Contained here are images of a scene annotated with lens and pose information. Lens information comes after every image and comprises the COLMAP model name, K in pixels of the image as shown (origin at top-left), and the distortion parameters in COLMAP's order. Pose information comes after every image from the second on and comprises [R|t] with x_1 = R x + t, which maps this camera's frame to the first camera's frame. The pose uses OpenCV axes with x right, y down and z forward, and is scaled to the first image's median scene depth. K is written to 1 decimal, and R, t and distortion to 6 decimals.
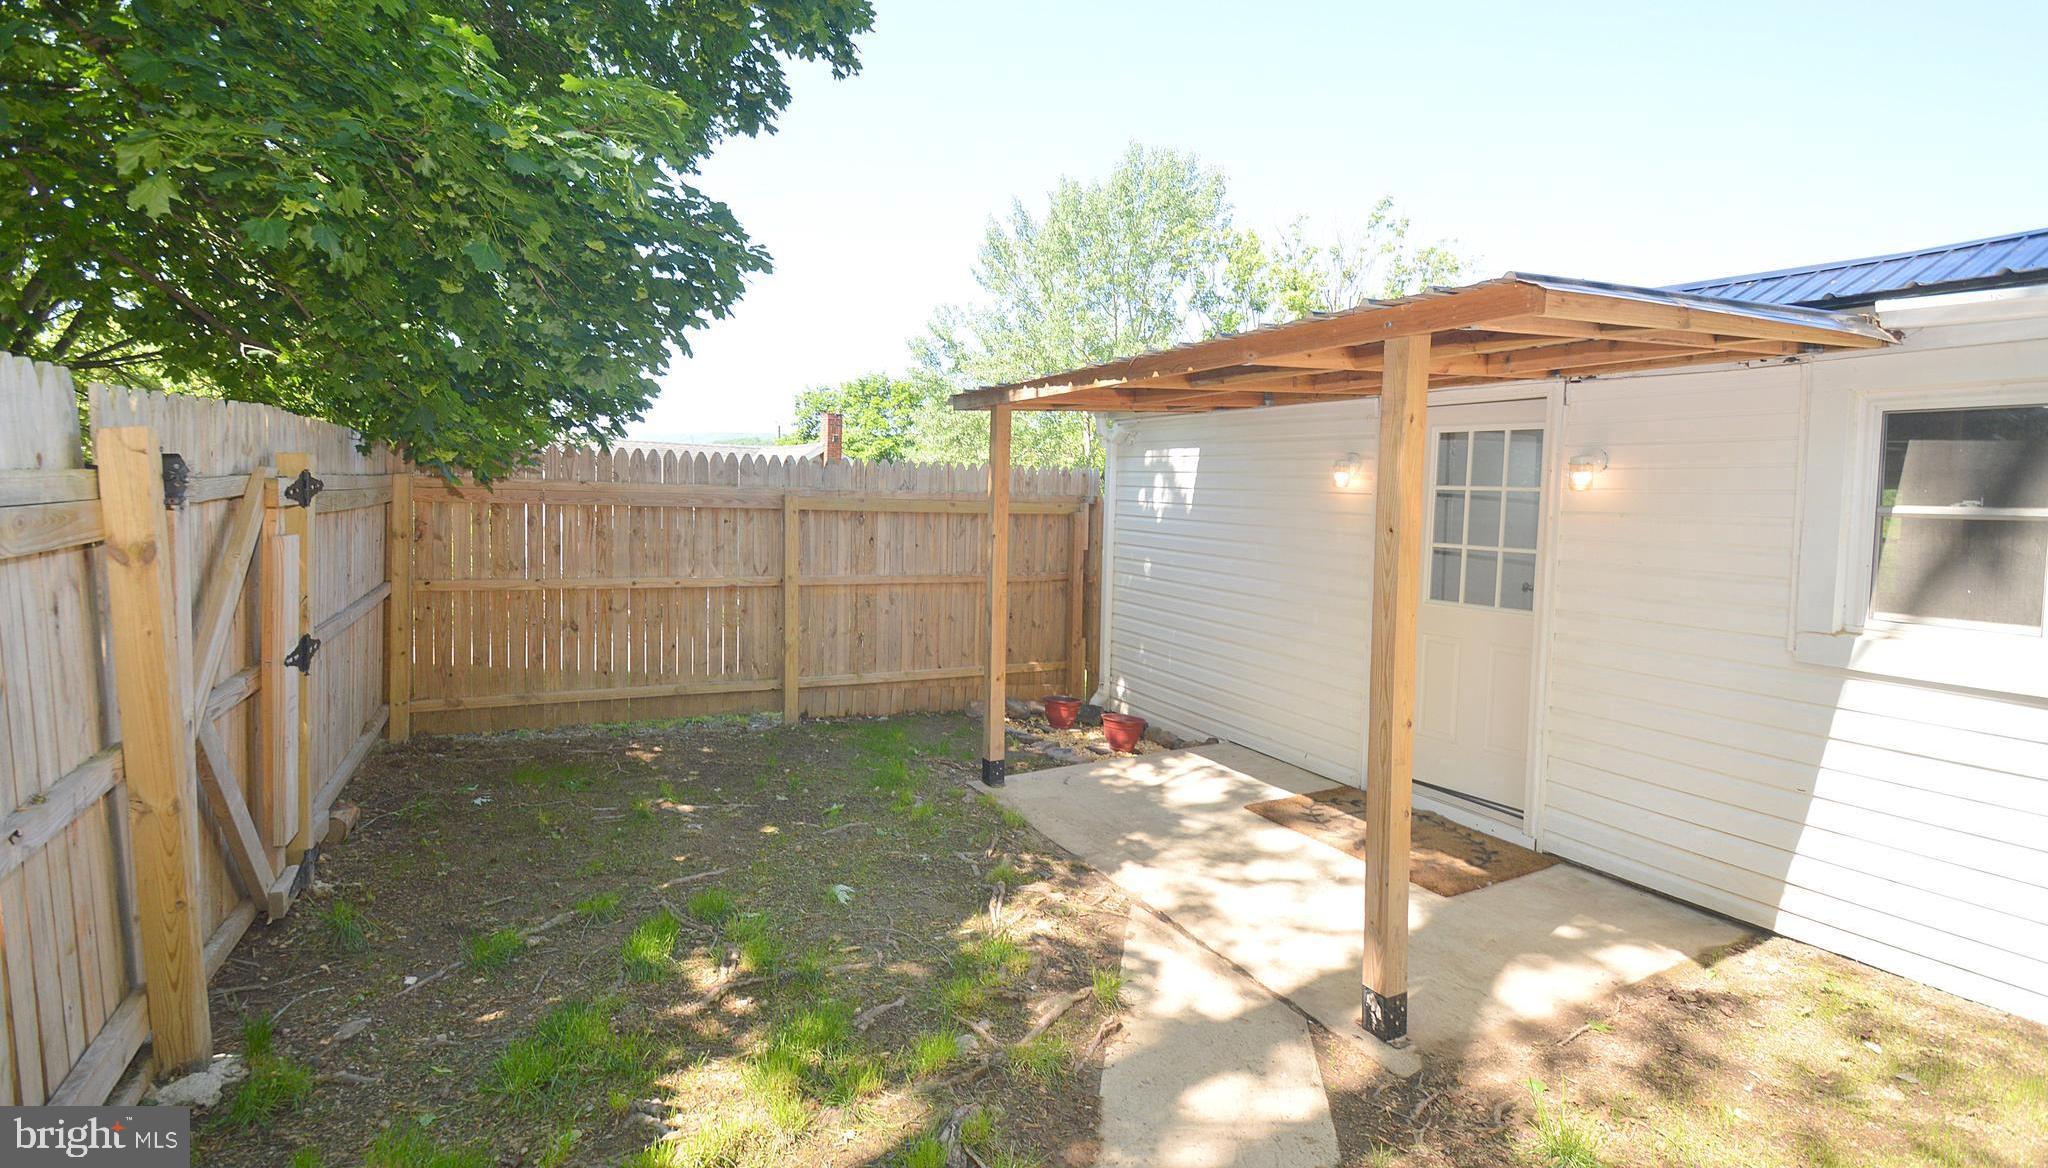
lens RADIAL K [[963.9, 0, 1024.0], [0, 963.9, 584.0], [0, 0, 1]] dist [-0.000529, -0.000012]
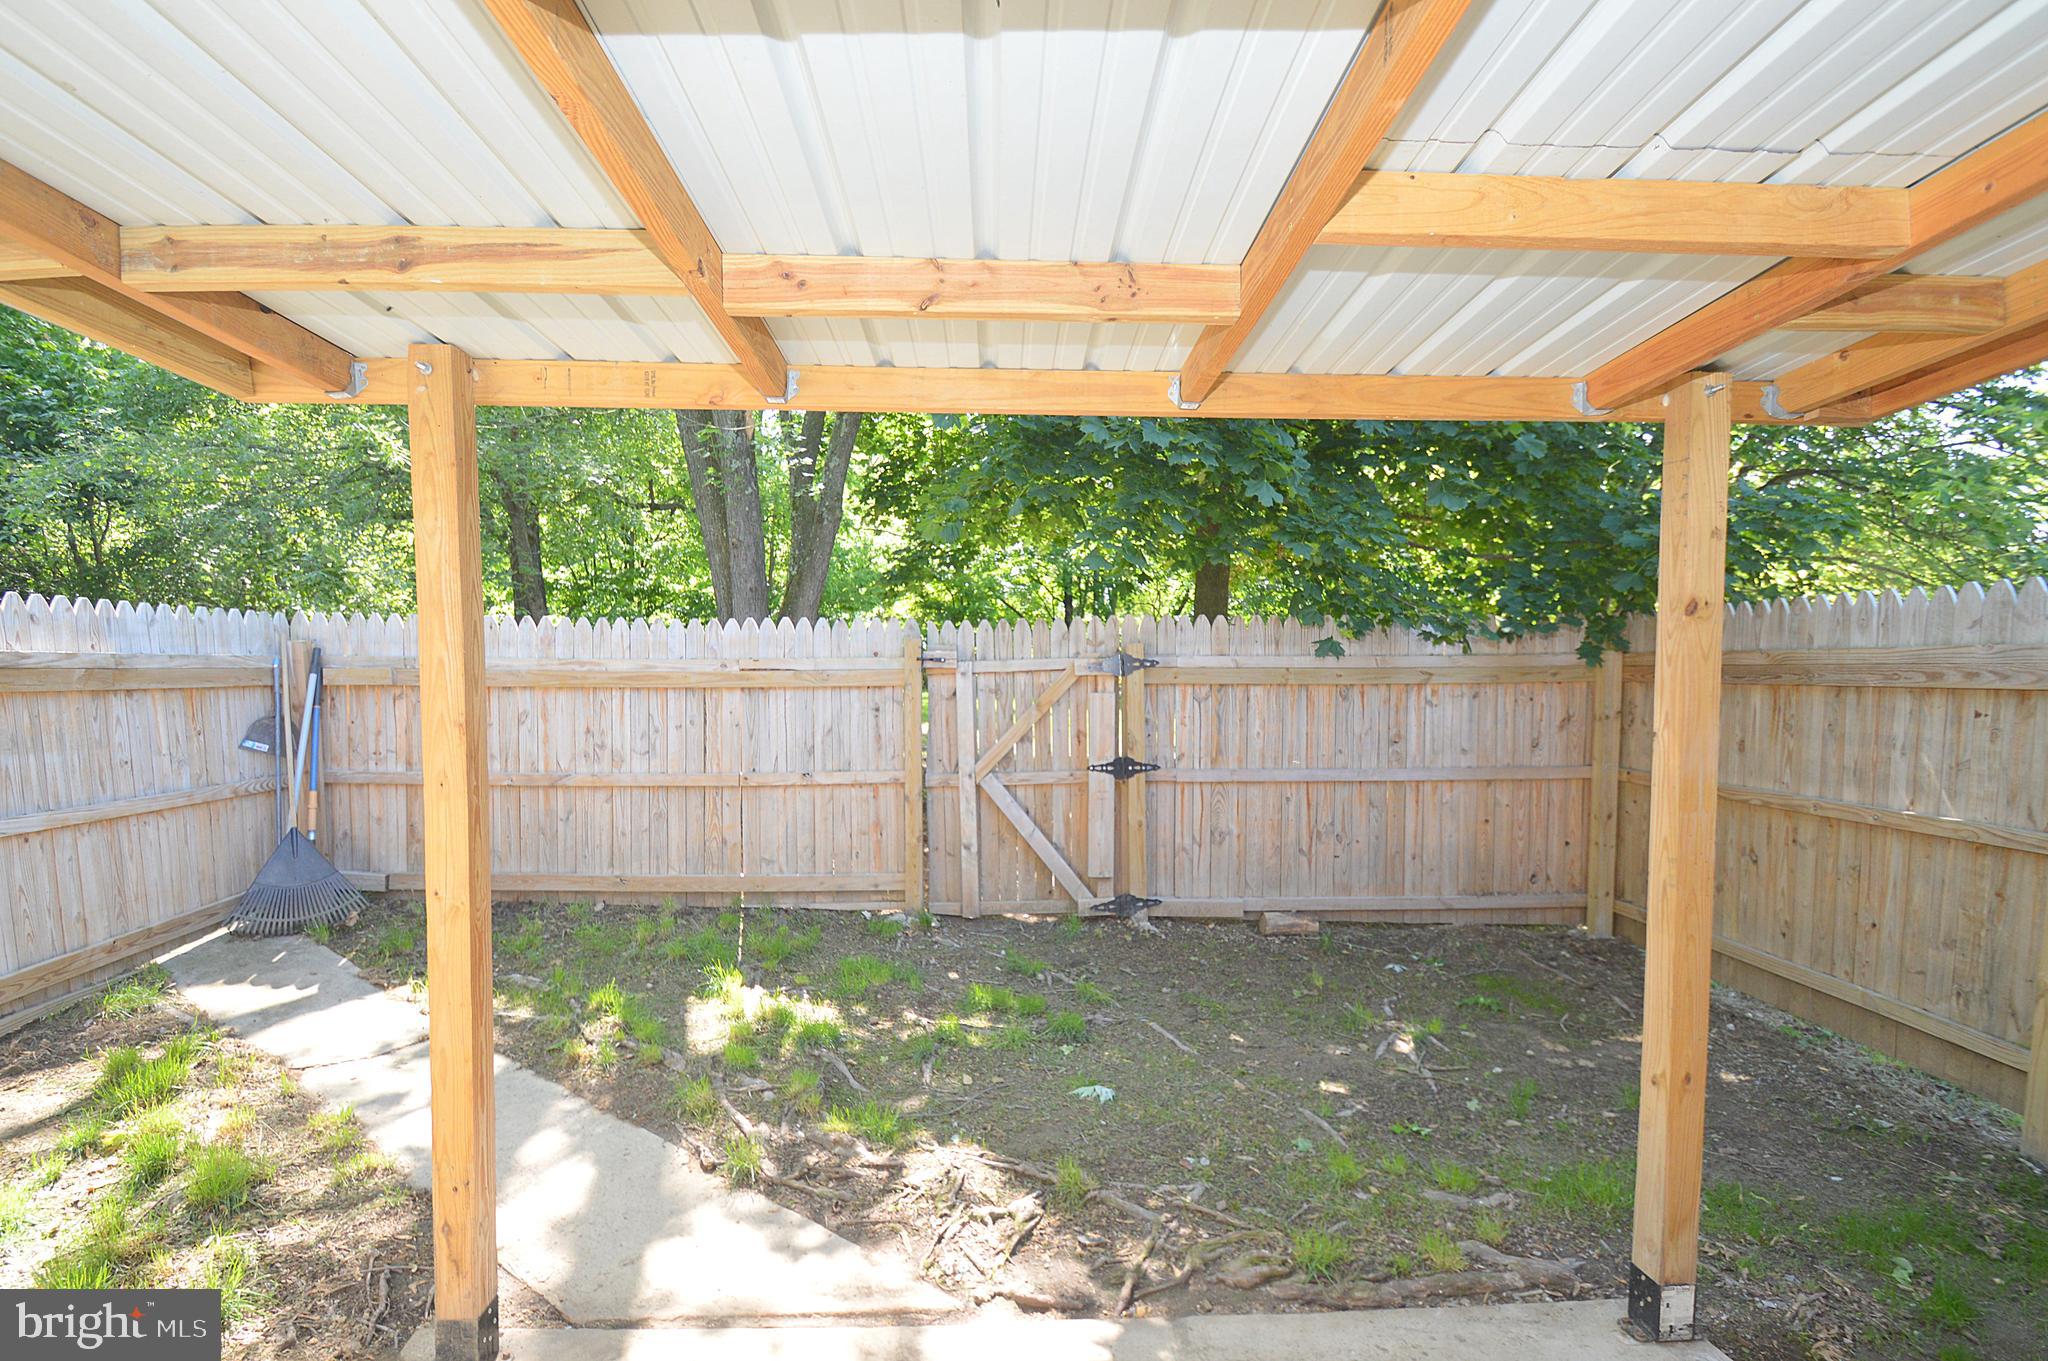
lens RADIAL K [[1012.7, 0, 1027.1], [0, 1012.7, 729.8], [0, 0, 1]] dist [0.016920, -0.039380]
pose [[-0.453446, 0.017010, -0.891121, 0.694167], [-0.095360, 0.993153, 0.067482, -0.076031], [0.886168, 0.115577, -0.448719, 1.358542]]
